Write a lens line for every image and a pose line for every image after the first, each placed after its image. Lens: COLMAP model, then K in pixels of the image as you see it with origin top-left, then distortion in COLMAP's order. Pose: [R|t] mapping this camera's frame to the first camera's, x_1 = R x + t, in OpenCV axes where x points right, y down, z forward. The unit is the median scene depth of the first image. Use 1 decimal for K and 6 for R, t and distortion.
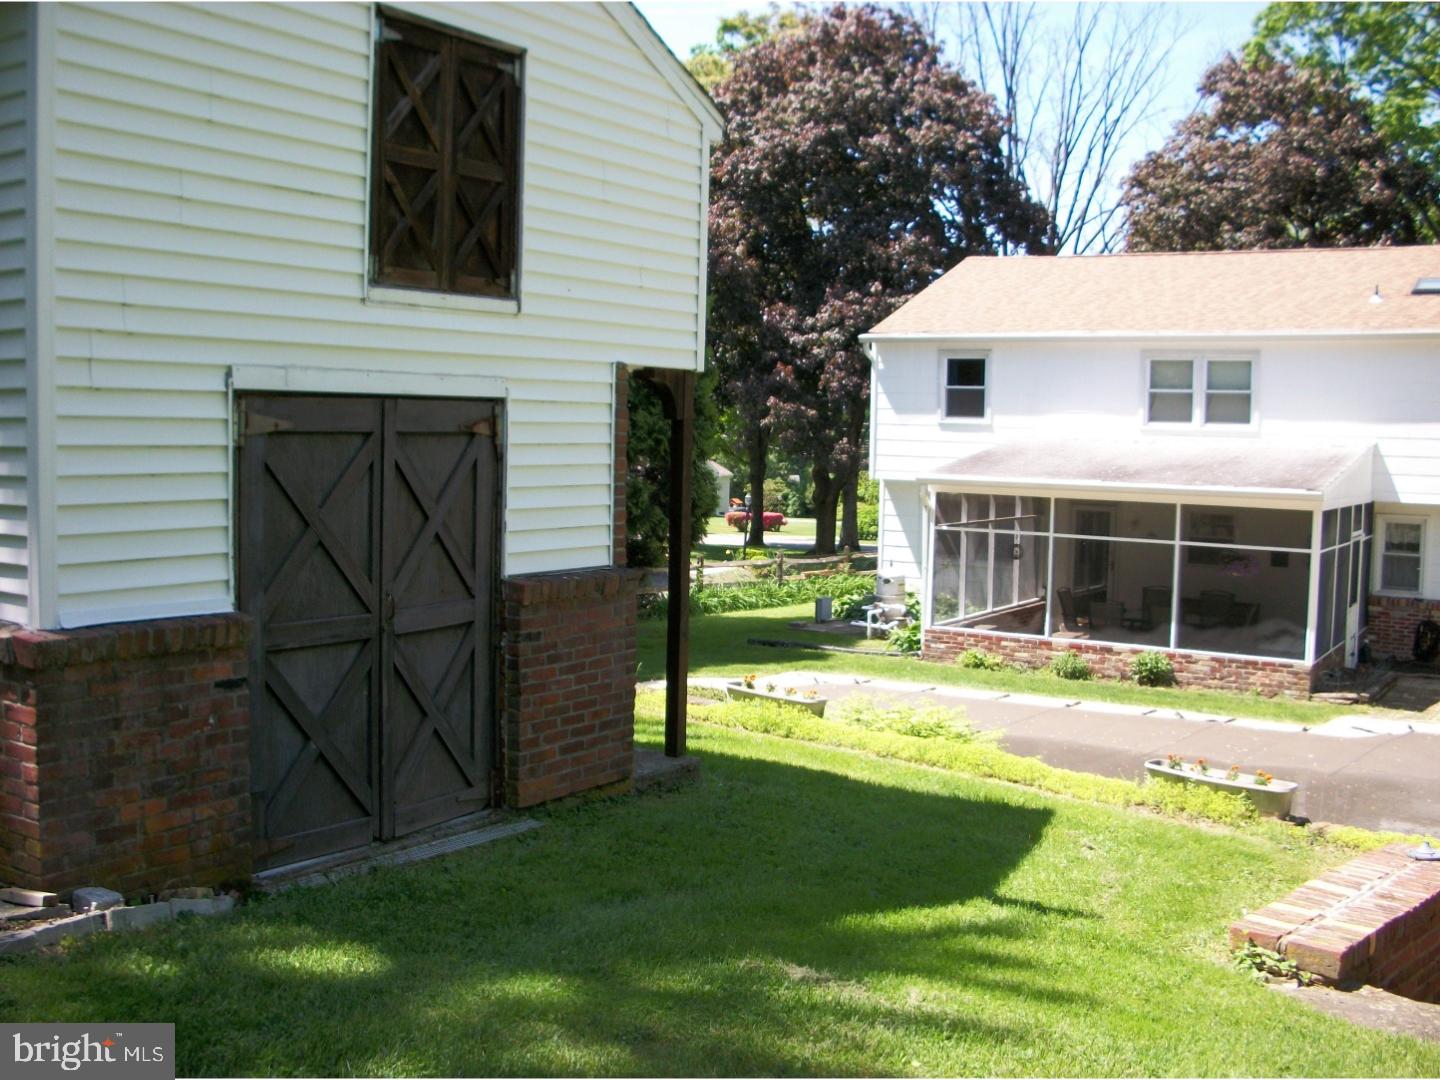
lens RADIAL K [[1518.8, 0, 718.4], [0, 1518.8, 539.6], [0, 0, 1]] dist [-0.092192, 0.000000]
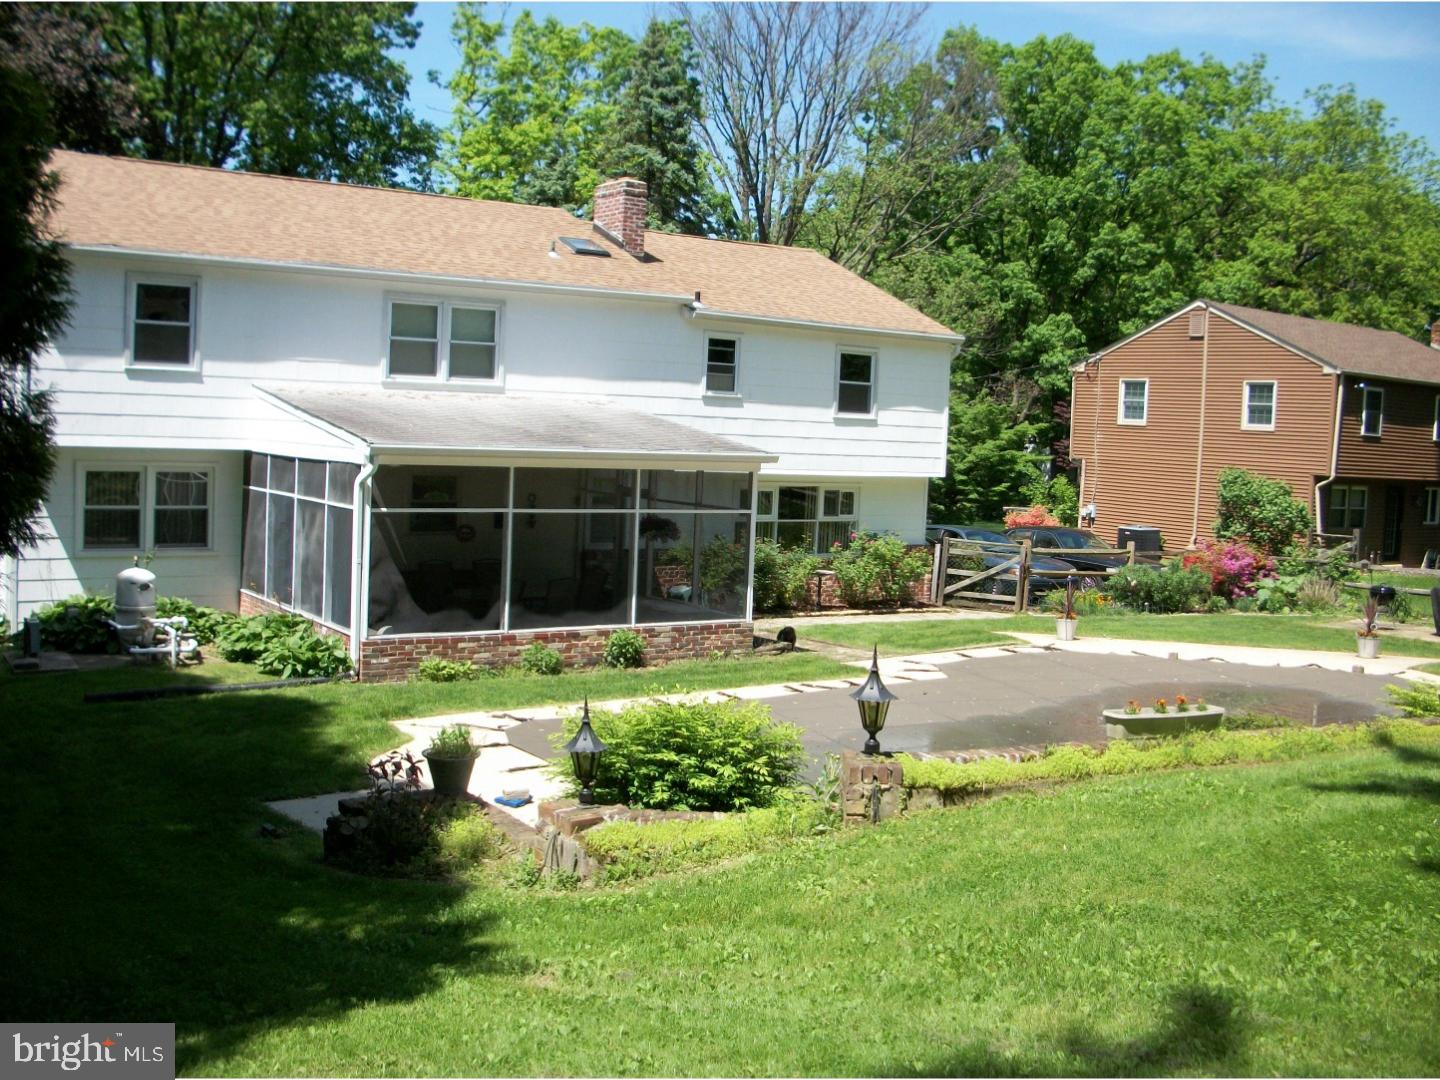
lens RADIAL K [[1518.8, 0, 718.8], [0, 1518.8, 538.9], [0, 0, 1]] dist [-0.092192, 0.000000]
pose [[0.413379, -0.077540, 0.907251, -0.486788], [0.038513, 0.996965, 0.067659, -0.038760], [-0.909744, 0.006972, 0.415111, 0.519288]]
